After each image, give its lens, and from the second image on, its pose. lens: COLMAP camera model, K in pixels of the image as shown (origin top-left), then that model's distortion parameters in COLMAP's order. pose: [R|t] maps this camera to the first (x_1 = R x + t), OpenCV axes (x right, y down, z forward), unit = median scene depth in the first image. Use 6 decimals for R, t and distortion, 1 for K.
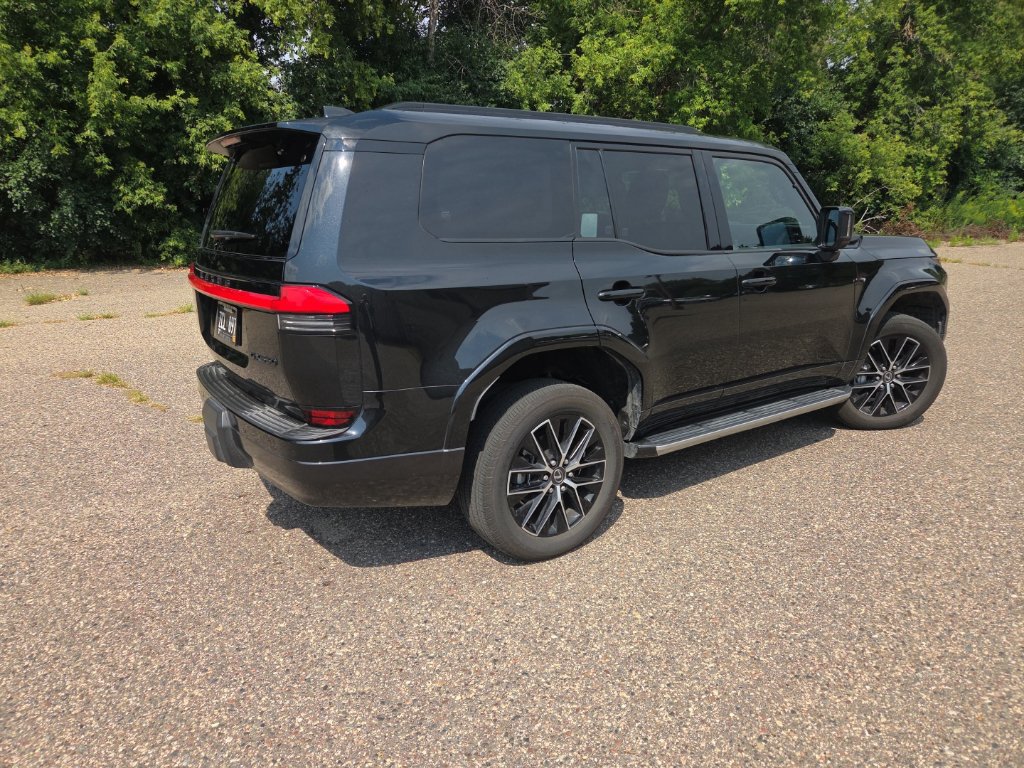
lens RADIAL K [[675.2, 0, 500.9], [0, 675.2, 392.0], [0, 0, 1]] dist [0.070893, -0.053829]
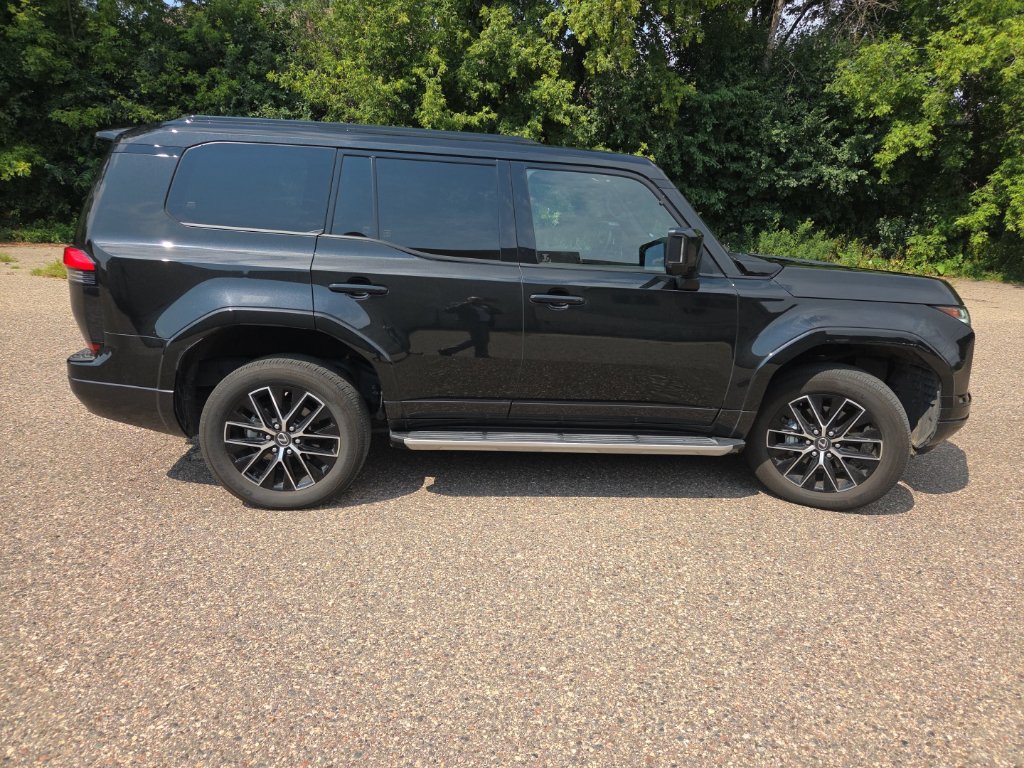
lens RADIAL K [[675.2, 0, 520.6], [0, 675.2, 387.1], [0, 0, 1]] dist [0.070893, -0.053829]
pose [[0.857100, 0.175297, -0.484408, 0.648949], [-0.183513, 0.982533, 0.030855, -0.047872], [0.481356, 0.062449, 0.874298, 0.121414]]
